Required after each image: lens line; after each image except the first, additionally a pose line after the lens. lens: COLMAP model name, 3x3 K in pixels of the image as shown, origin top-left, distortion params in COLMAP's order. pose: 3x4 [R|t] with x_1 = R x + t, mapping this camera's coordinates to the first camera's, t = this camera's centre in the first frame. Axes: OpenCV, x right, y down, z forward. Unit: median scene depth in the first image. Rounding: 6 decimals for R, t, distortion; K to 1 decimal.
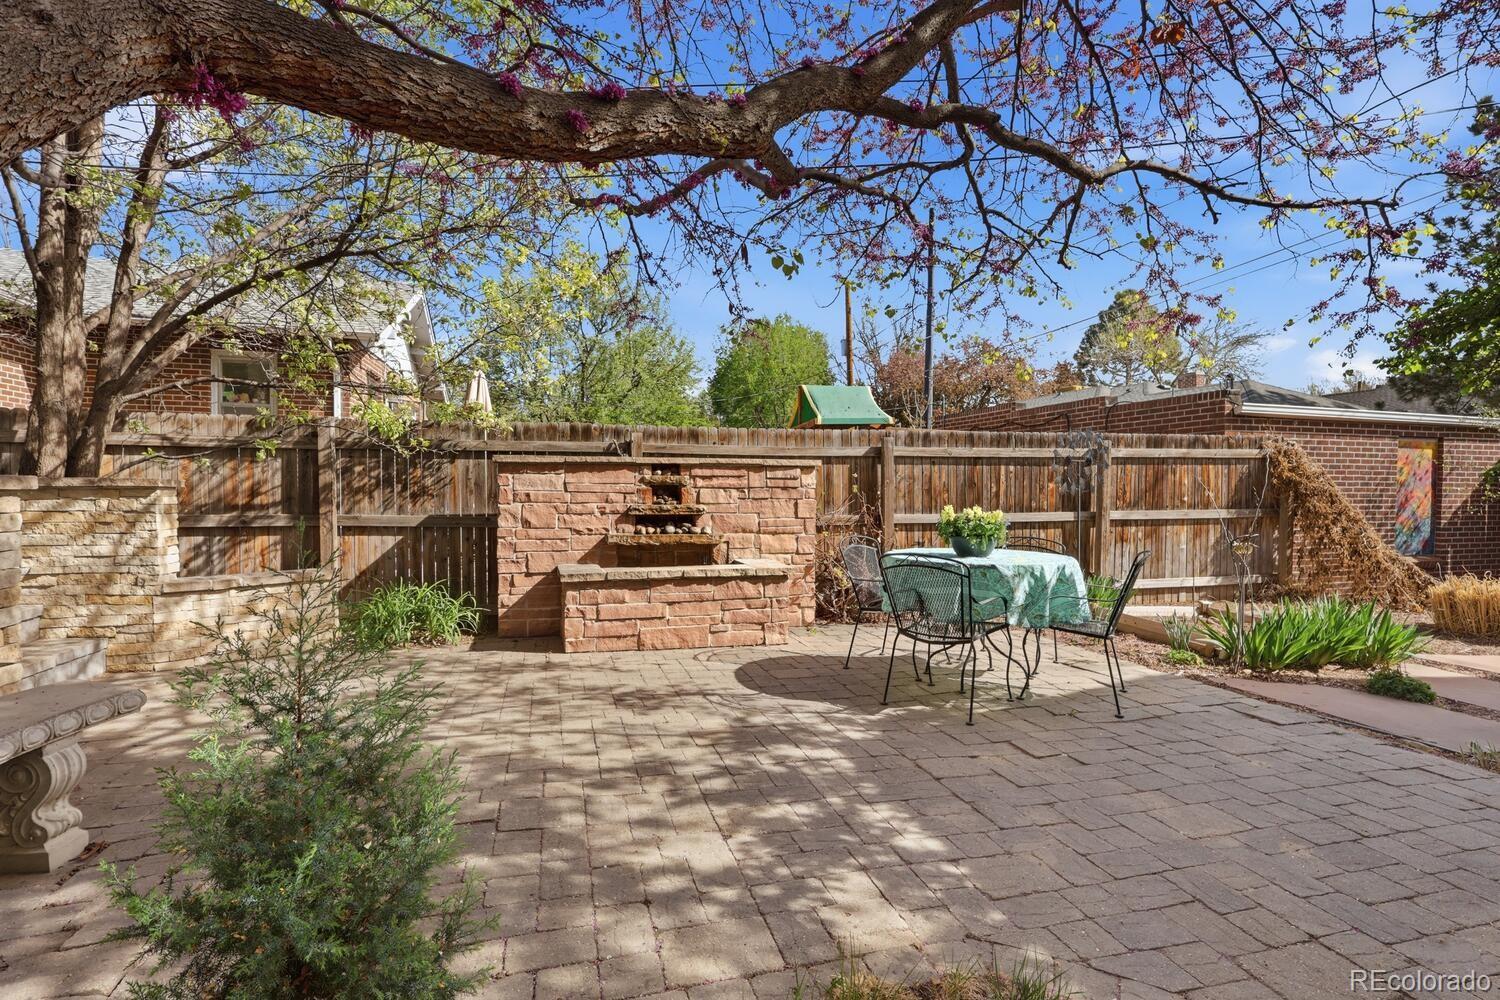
lens RADIAL K [[722.4, 0, 739.9], [0, 722.4, 502.0], [0, 0, 1]] dist [-0.002950, 0.001528]
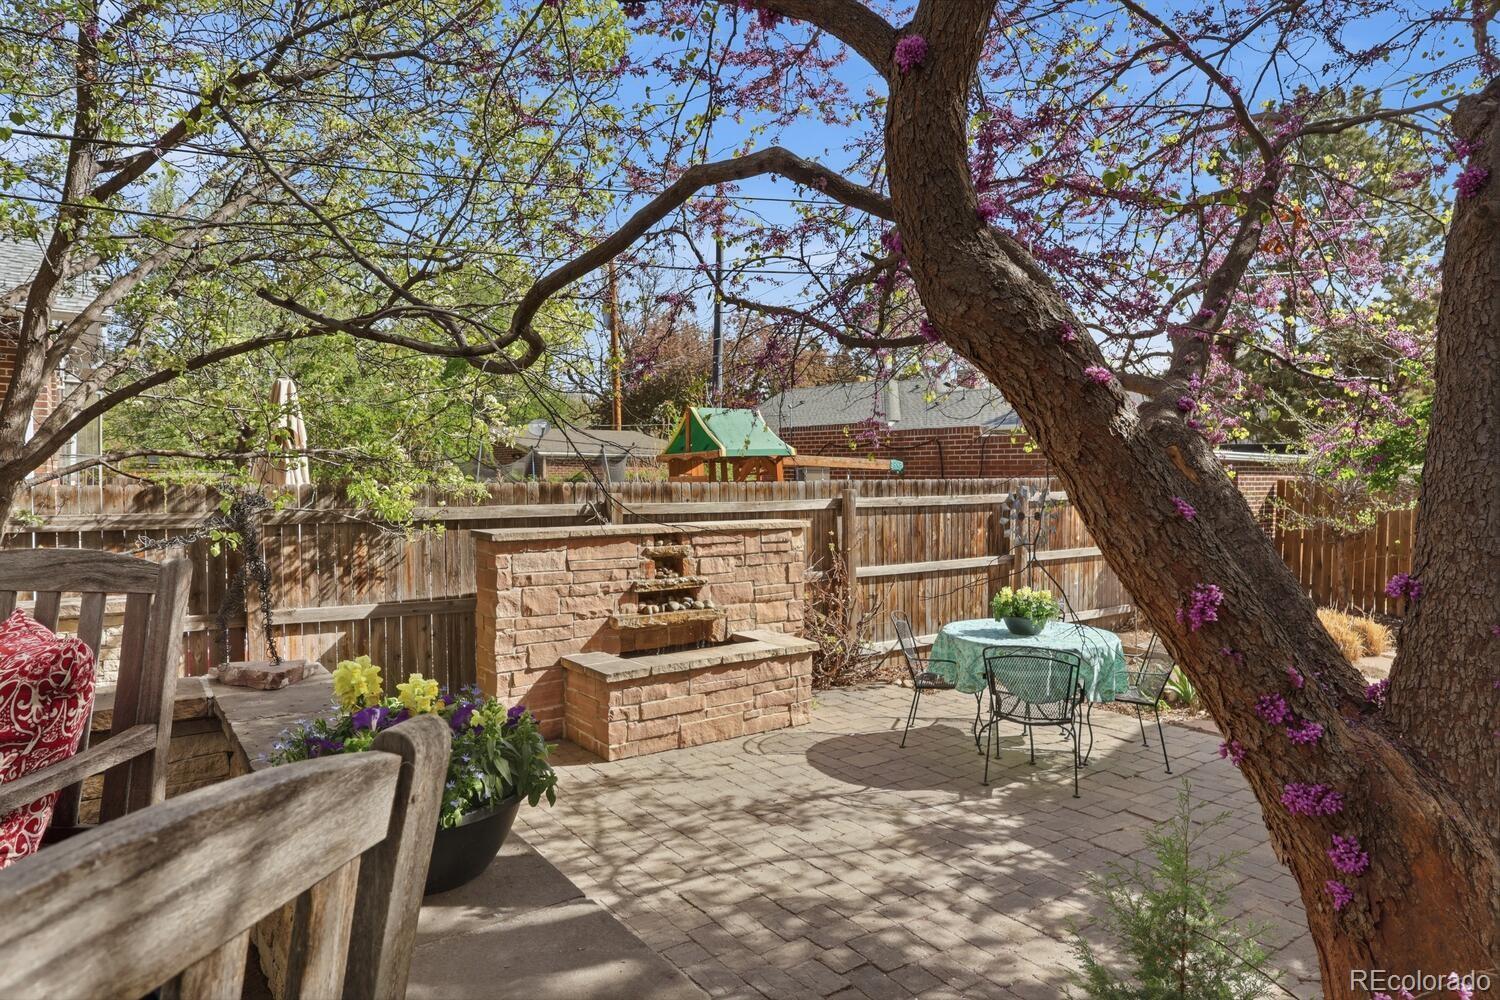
lens RADIAL K [[869.3, 0, 761.1], [0, 869.3, 492.5], [0, 0, 1]] dist [0.012224, -0.002791]
pose [[0.937816, -0.006149, 0.347079, -0.383182], [0.007628, 0.999967, -0.002897, -0.102924], [-0.347050, 0.005364, 0.937831, -0.058913]]
